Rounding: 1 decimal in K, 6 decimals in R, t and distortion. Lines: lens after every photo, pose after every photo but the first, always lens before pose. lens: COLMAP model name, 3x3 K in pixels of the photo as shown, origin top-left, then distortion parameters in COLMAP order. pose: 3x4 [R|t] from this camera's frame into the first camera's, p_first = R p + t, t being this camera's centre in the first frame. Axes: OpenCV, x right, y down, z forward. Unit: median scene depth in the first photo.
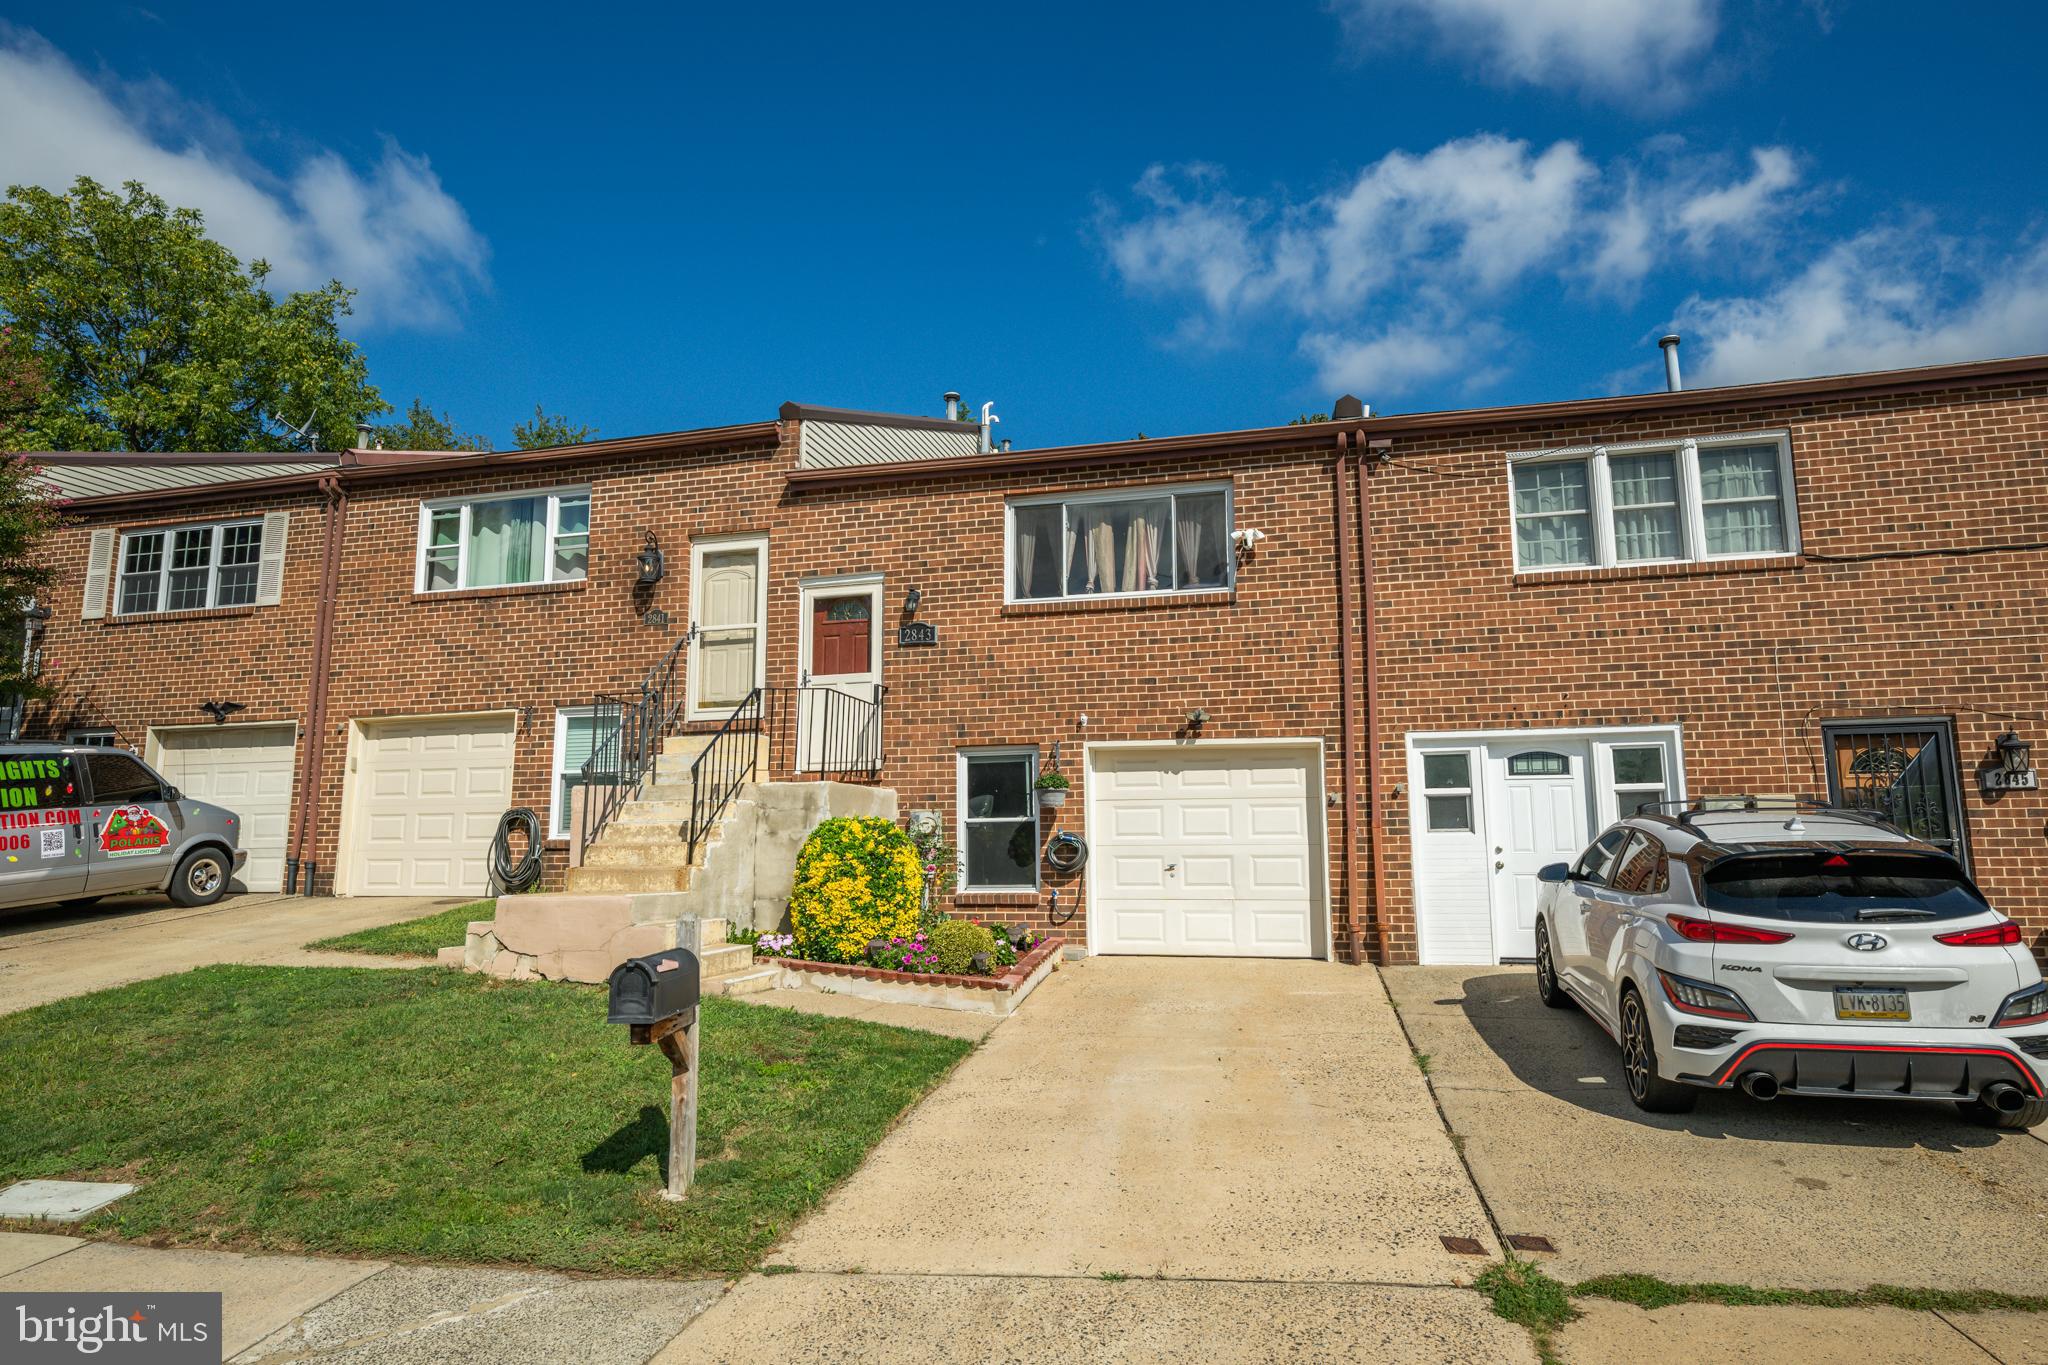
lens RADIAL K [[1074.8, 0, 1044.7], [0, 1074.8, 687.8], [0, 0, 1]] dist [-0.001179, -0.001713]
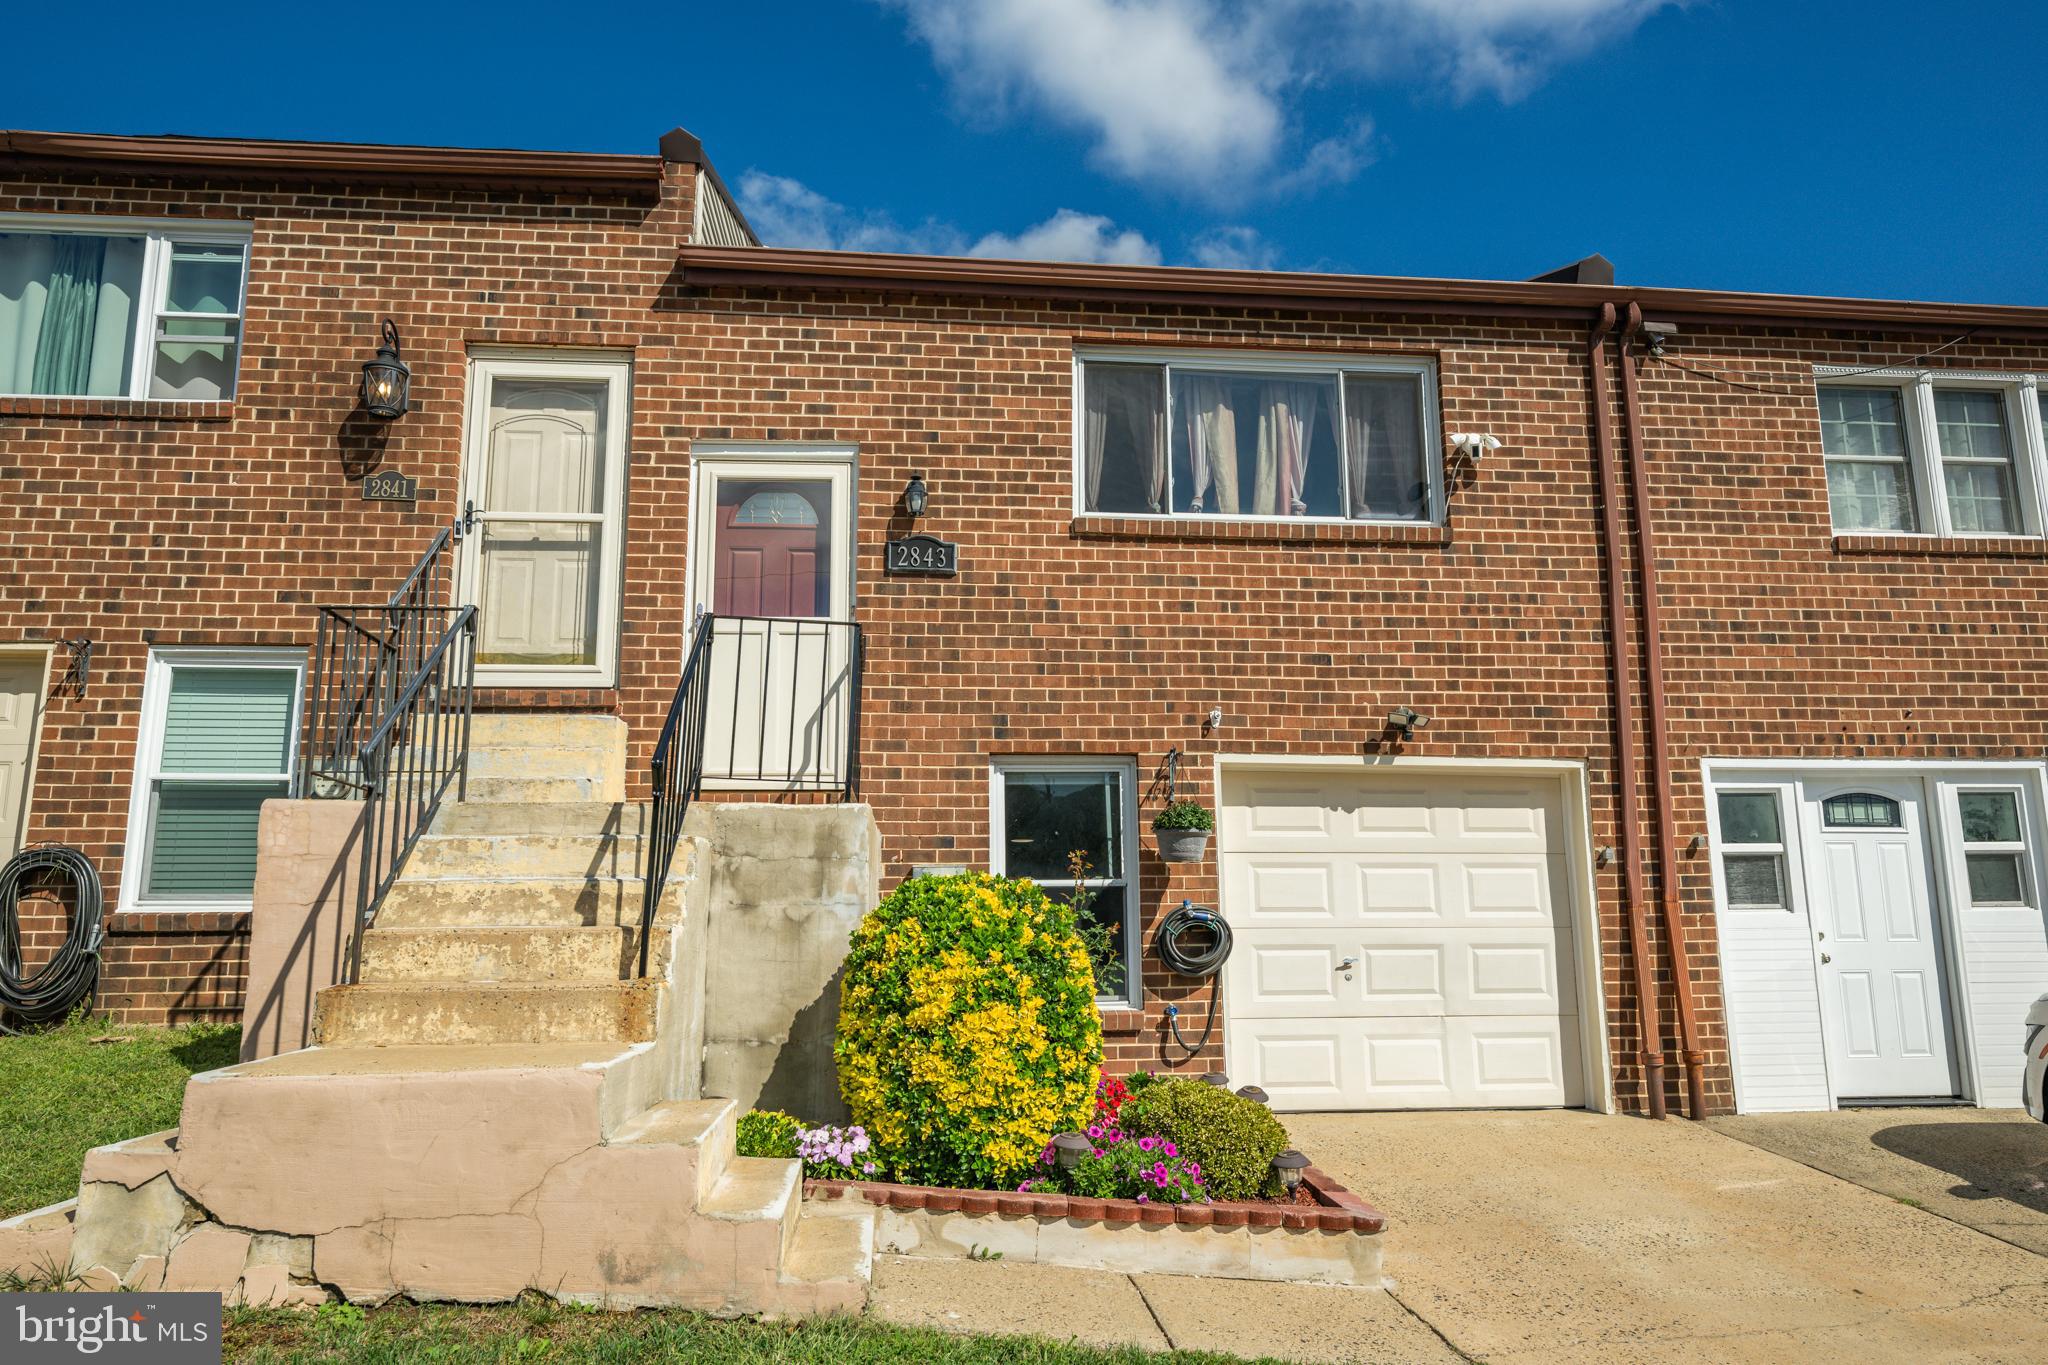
lens RADIAL K [[1250.1, 0, 1022.7], [0, 1250.1, 688.5], [0, 0, 1]] dist [-0.002676, 0.001476]
pose [[0.949587, 0.058889, 0.307923, -0.286066], [-0.049231, 0.998024, -0.039045, 0.047148], [-0.309614, 0.021918, 0.950610, 0.376120]]
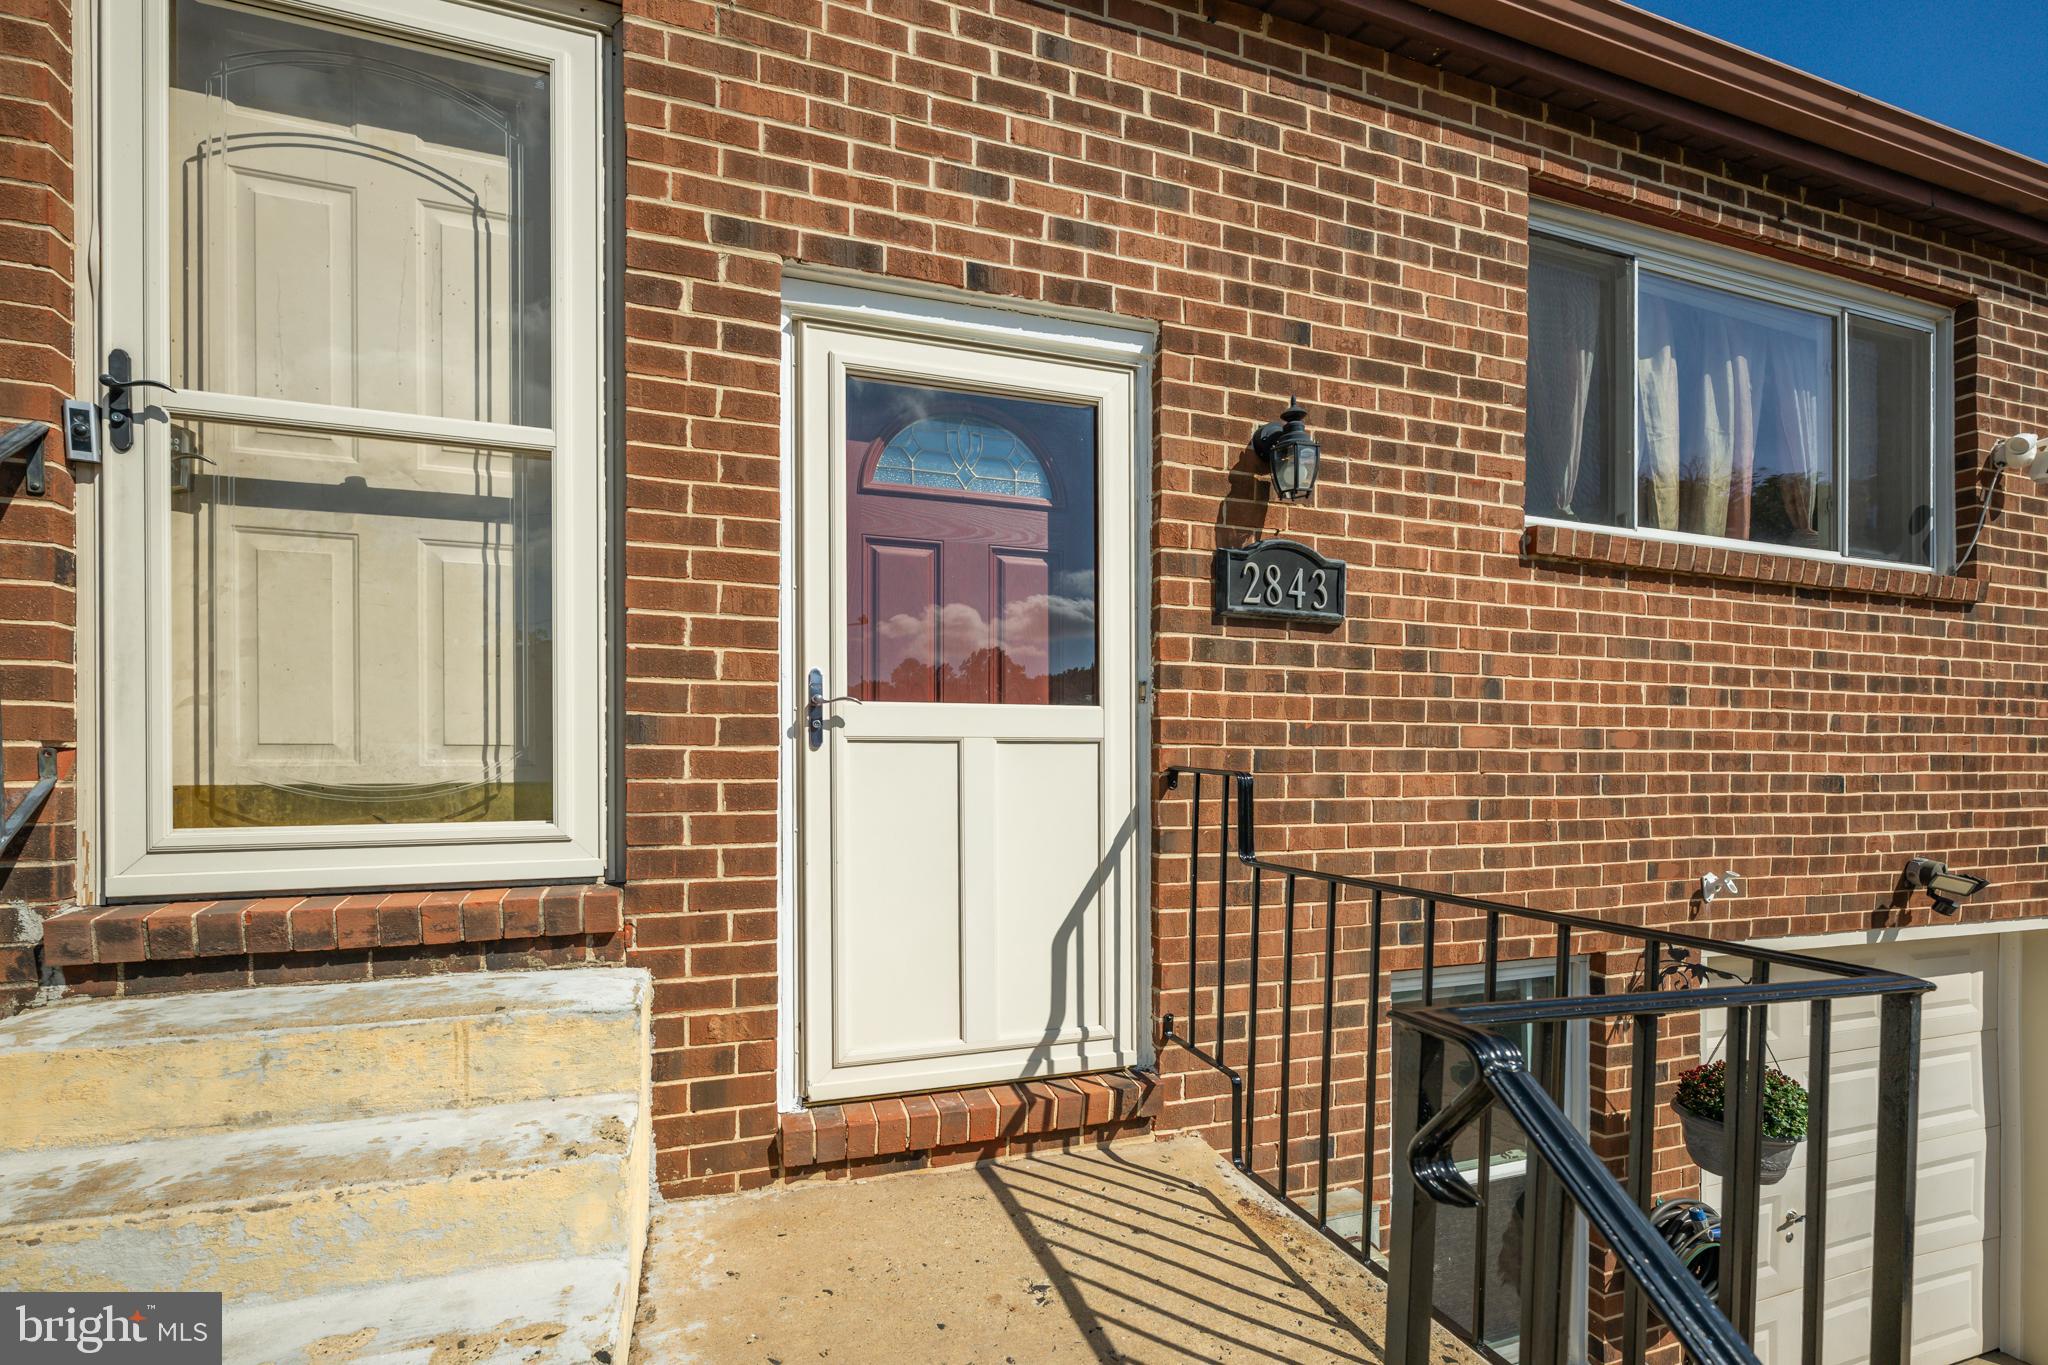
lens RADIAL K [[893.4, 0, 1112.8], [0, 893.4, 760.8], [0, 0, 1]] dist [-0.002014, -0.000195]
pose [[0.841571, 0.011883, 0.540015, -0.301064], [-0.091547, 0.988432, 0.120919, -0.030056], [-0.532331, -0.151199, 0.832924, 0.877451]]
